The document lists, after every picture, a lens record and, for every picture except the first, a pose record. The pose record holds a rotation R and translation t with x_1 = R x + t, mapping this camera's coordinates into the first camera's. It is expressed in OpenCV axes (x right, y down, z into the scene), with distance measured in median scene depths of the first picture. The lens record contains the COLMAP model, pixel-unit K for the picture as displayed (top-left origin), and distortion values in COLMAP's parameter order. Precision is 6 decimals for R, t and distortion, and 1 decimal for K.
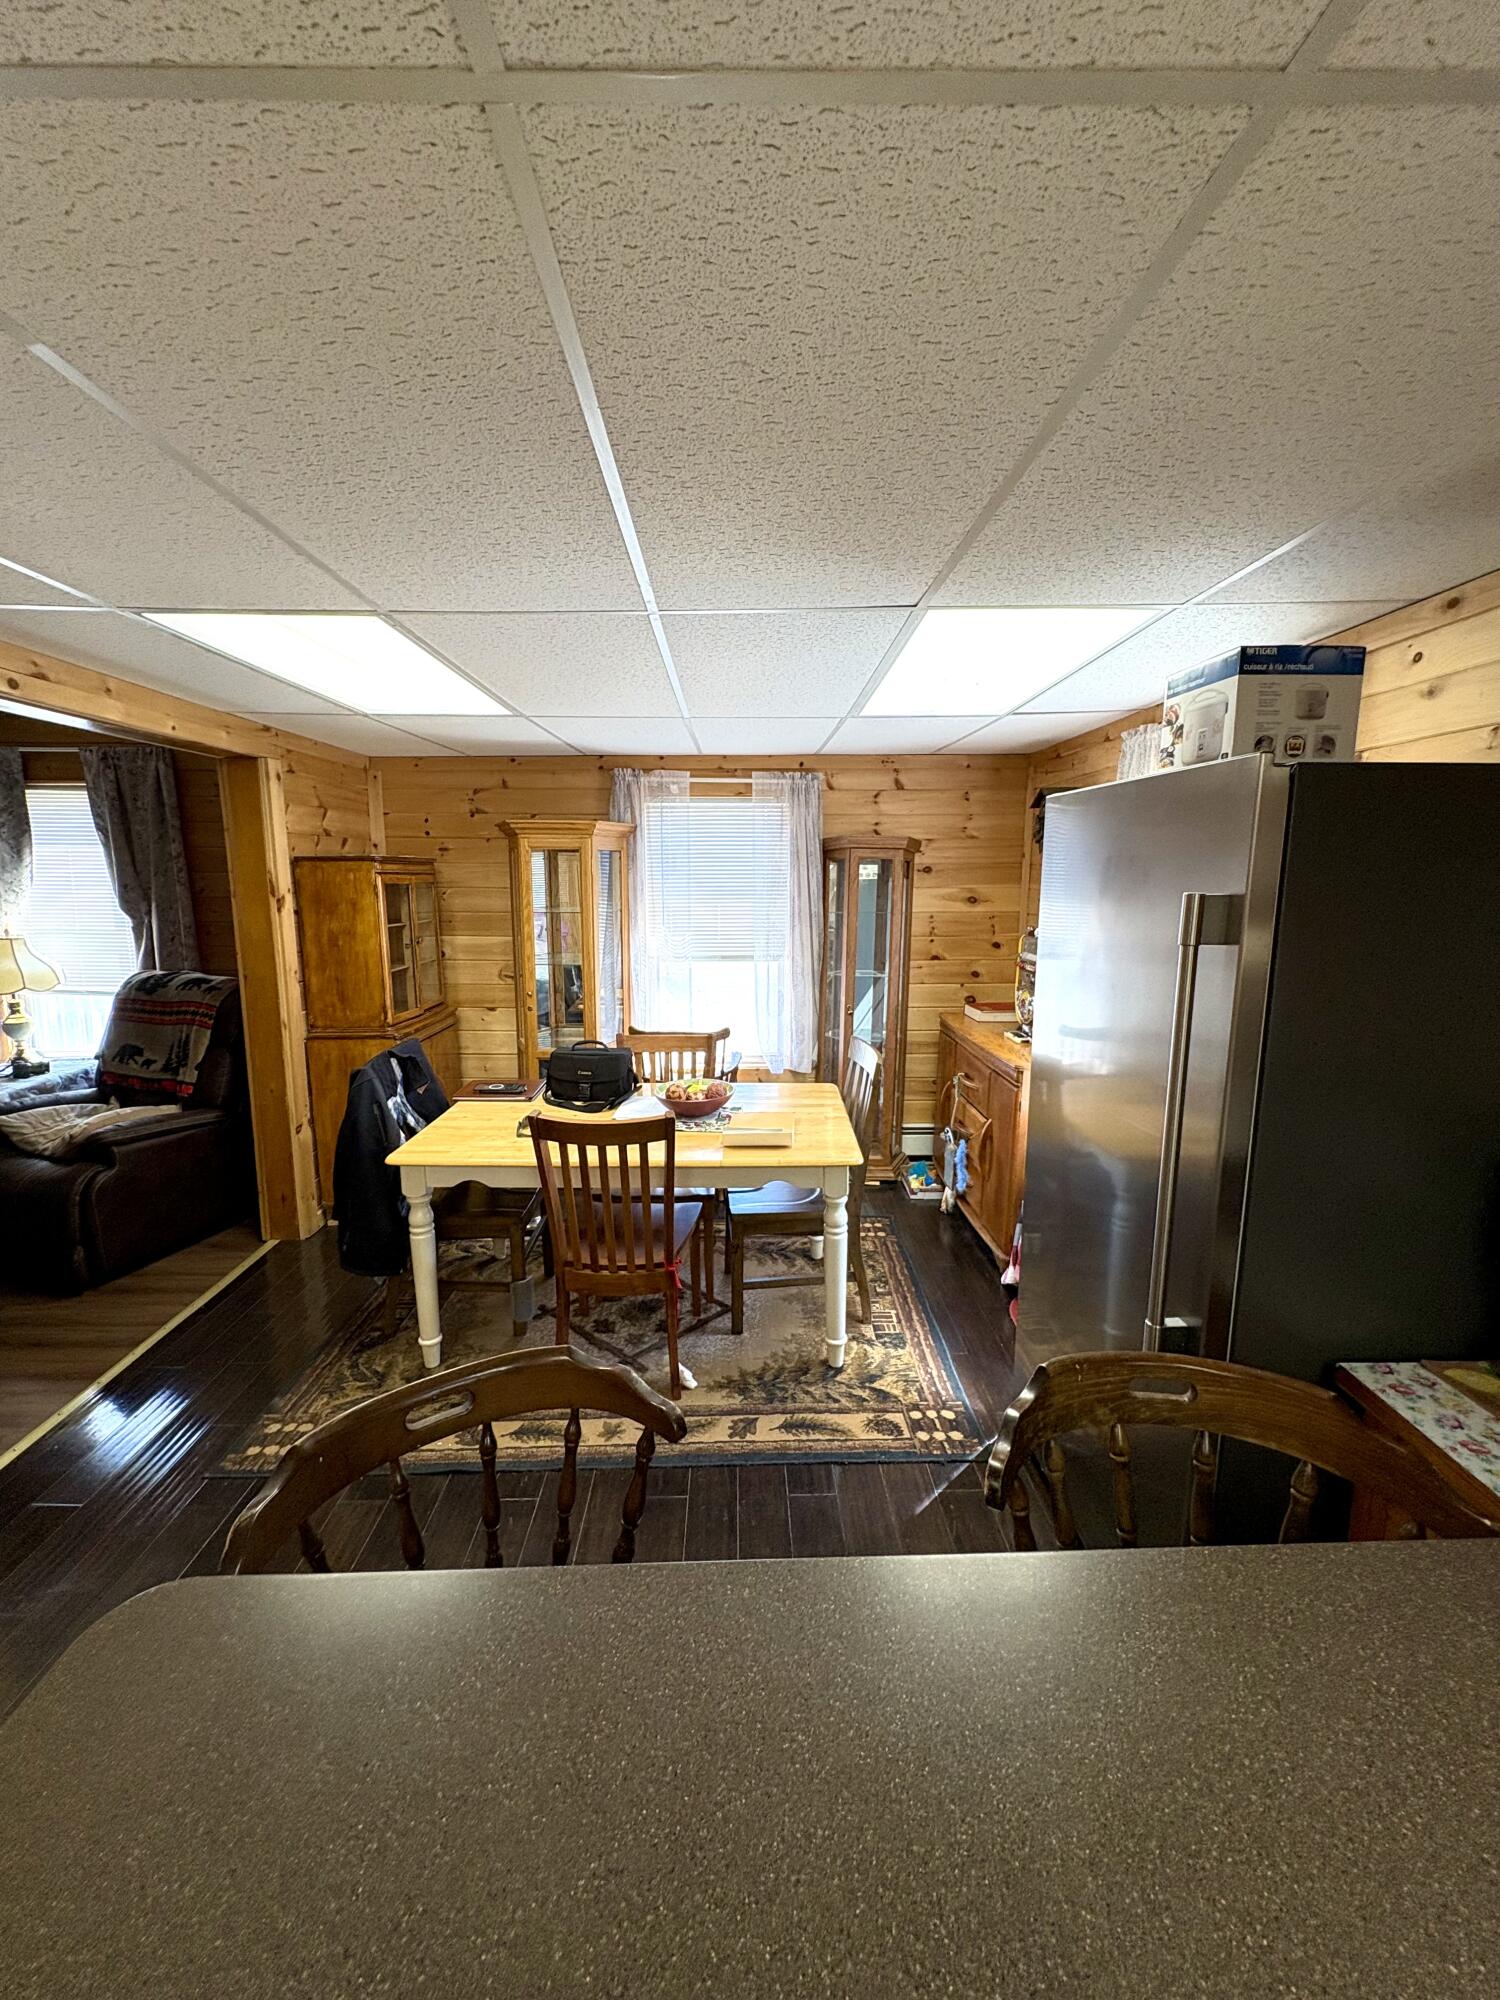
lens RADIAL K [[796.4, 0, 748.8], [0, 796.4, 1000.6], [0, 0, 1]] dist [-0.001973, -0.000269]
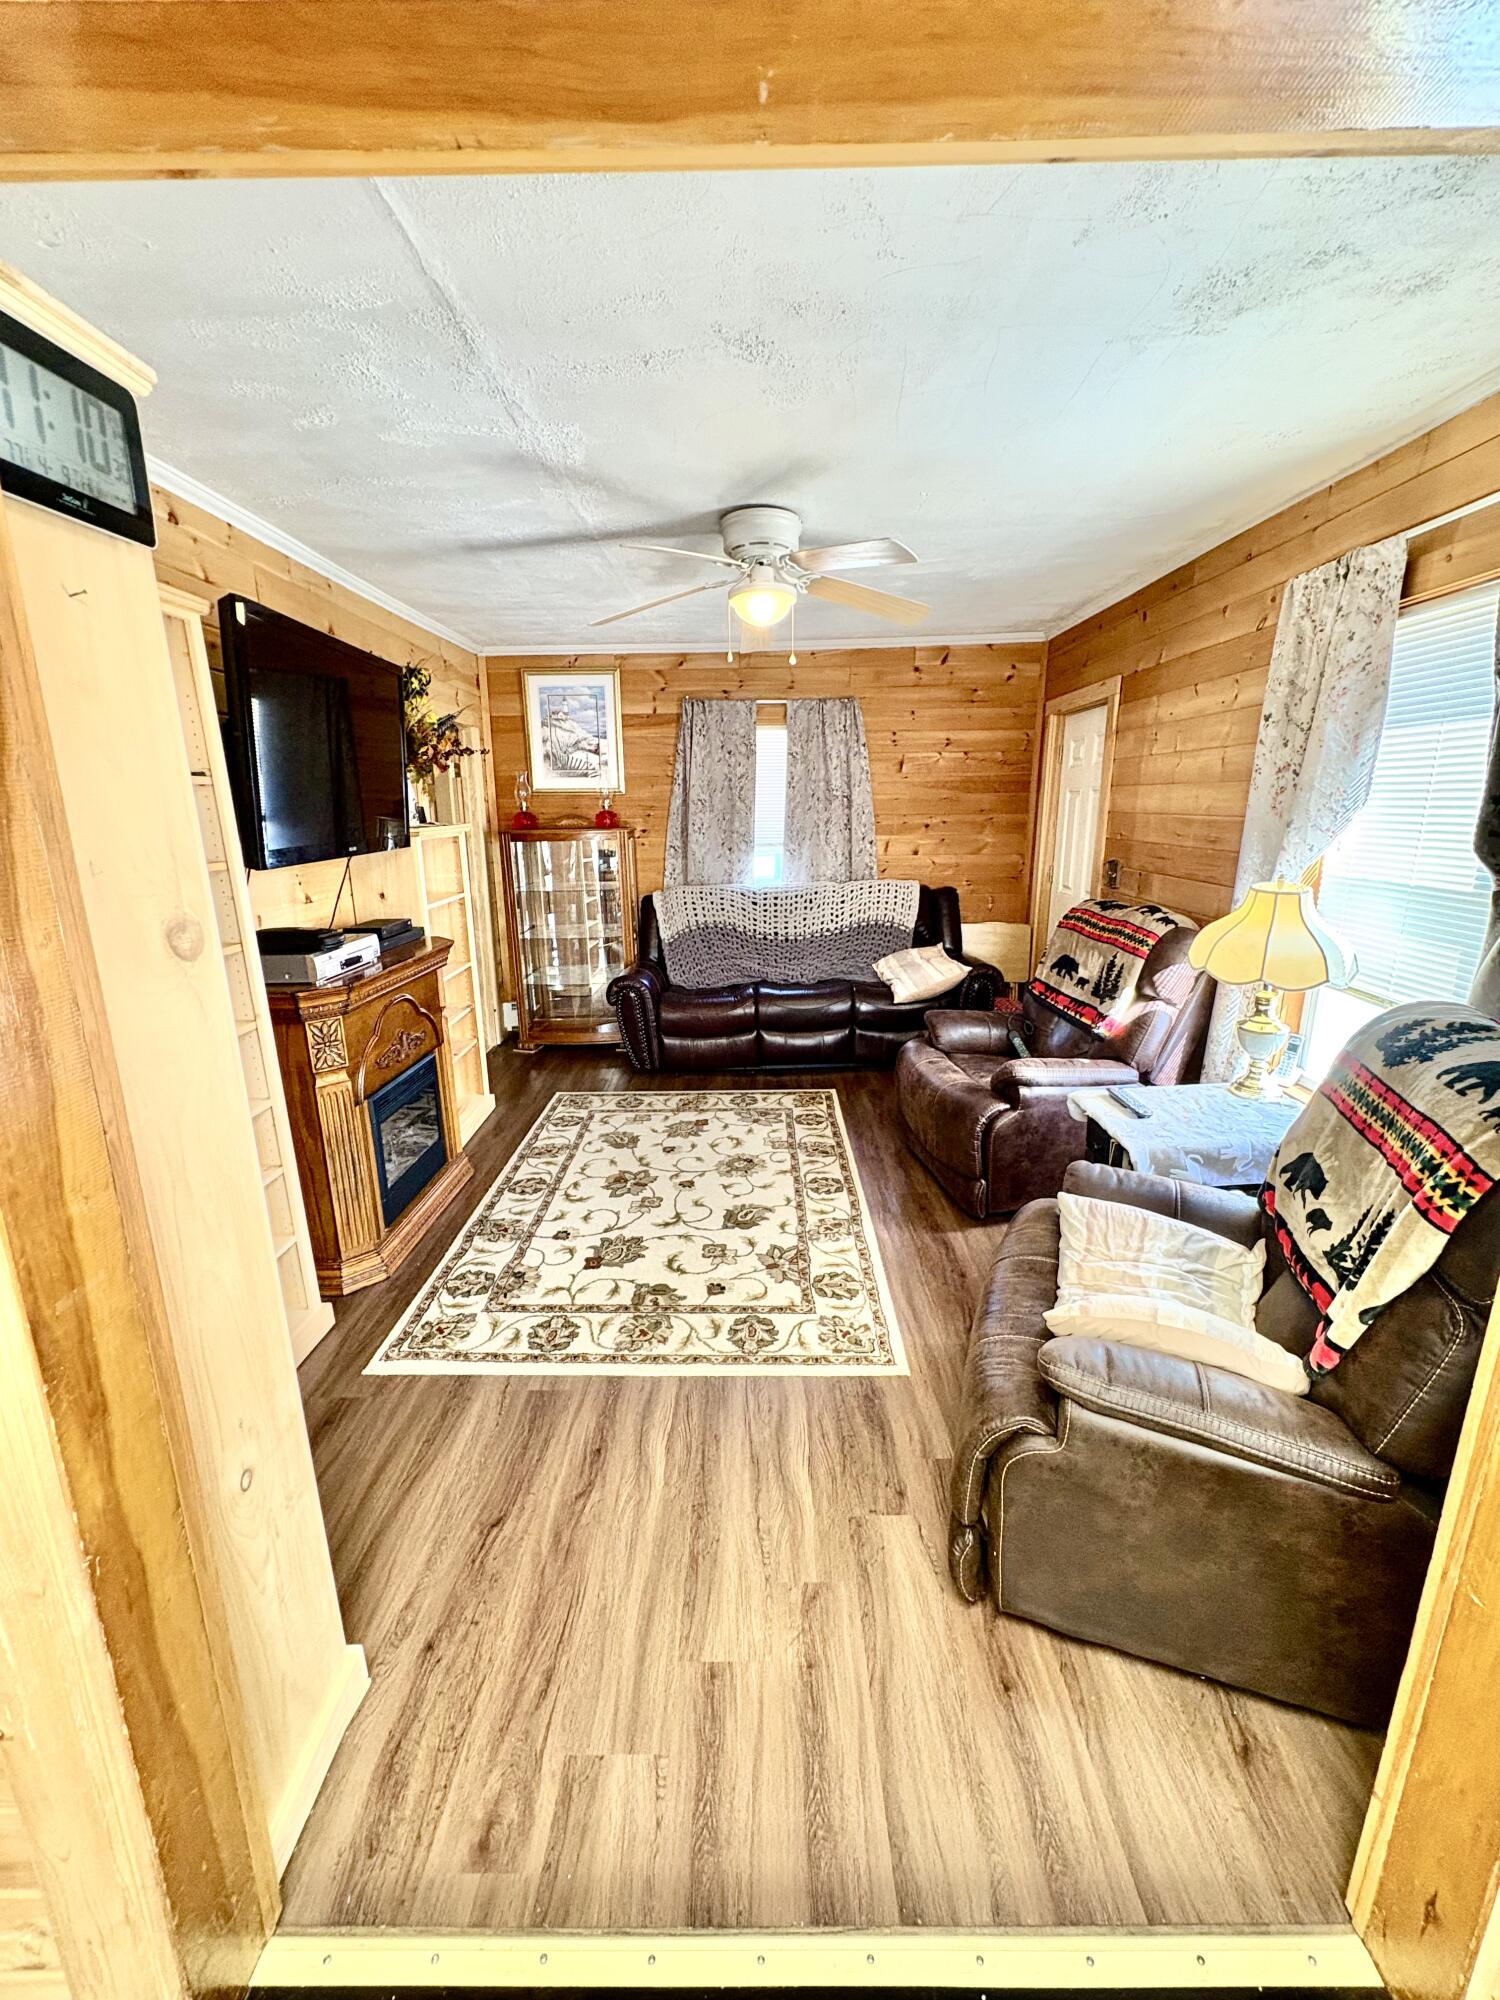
lens RADIAL K [[796.4, 0, 753.1], [0, 796.4, 1003.0], [0, 0, 1]] dist [-0.001973, -0.000269]
pose [[-0.021831, 0.237136, -0.971231, -0.371514], [-0.142933, 0.960743, 0.237788, -0.093878], [0.989492, 0.144012, 0.012921, 0.695889]]
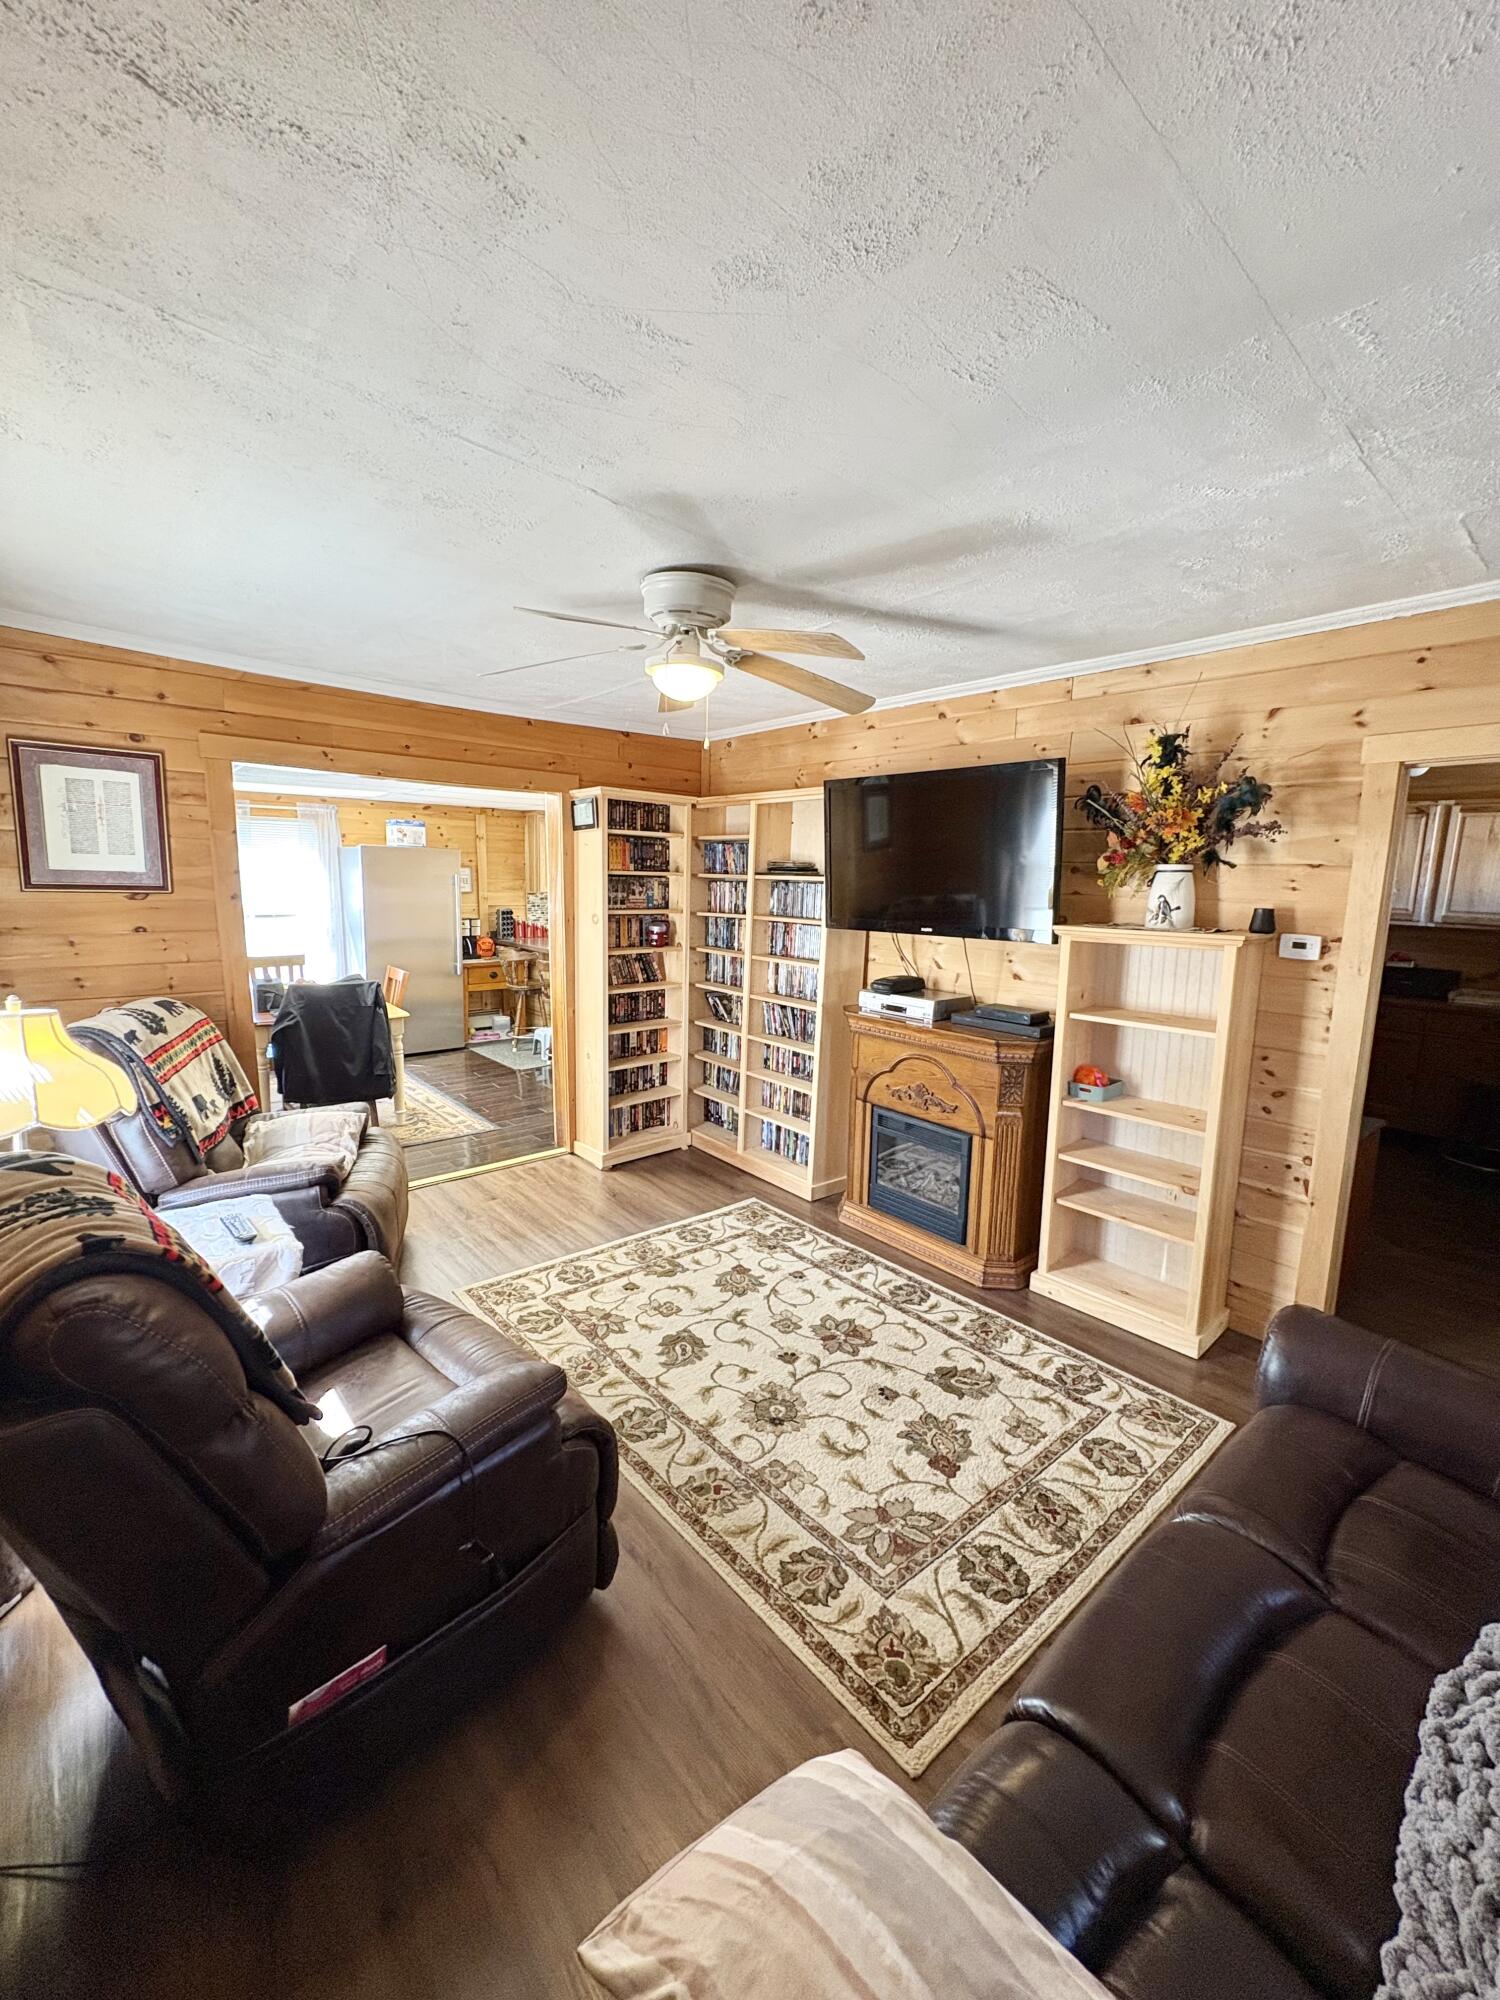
lens RADIAL K [[796.4, 0, 750.0], [0, 796.4, 992.0], [0, 0, 1]] dist [-0.001973, -0.000269]
pose [[-0.643788, -0.129647, 0.754141, -1.077440], [0.095583, 0.964199, 0.247355, -0.142470], [-0.759211, 0.231327, -0.608348, 0.891530]]
